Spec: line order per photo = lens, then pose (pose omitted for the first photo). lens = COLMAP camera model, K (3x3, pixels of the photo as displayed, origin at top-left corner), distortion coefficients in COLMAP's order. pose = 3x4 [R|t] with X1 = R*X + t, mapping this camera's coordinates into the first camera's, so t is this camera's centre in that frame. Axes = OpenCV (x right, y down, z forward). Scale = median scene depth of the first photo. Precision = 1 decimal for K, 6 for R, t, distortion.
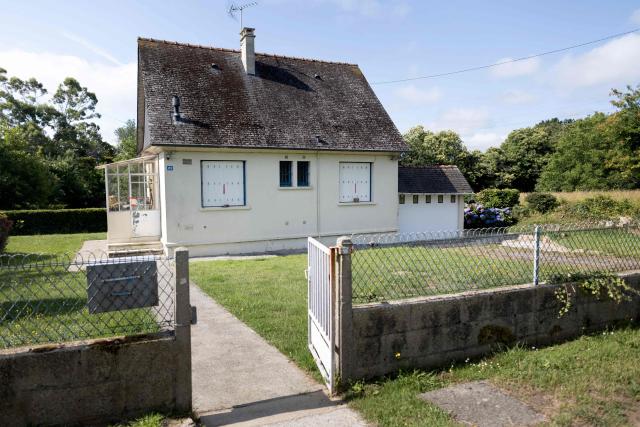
lens RADIAL K [[394.6, 0, 320.0], [0, 394.6, 213.5], [0, 0, 1]] dist [0.003273, 0.000617]
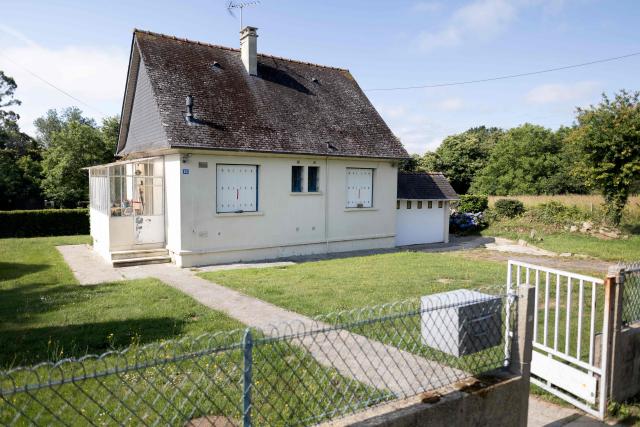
lens RADIAL K [[394.6, 0, 320.0], [0, 394.6, 213.5], [0, 0, 1]] dist [0.003273, 0.000617]
pose [[0.989921, 0.006744, 0.141457, -0.146981], [-0.006742, 0.999977, -0.000494, -0.012421], [-0.141457, -0.000465, 0.989944, 0.015210]]
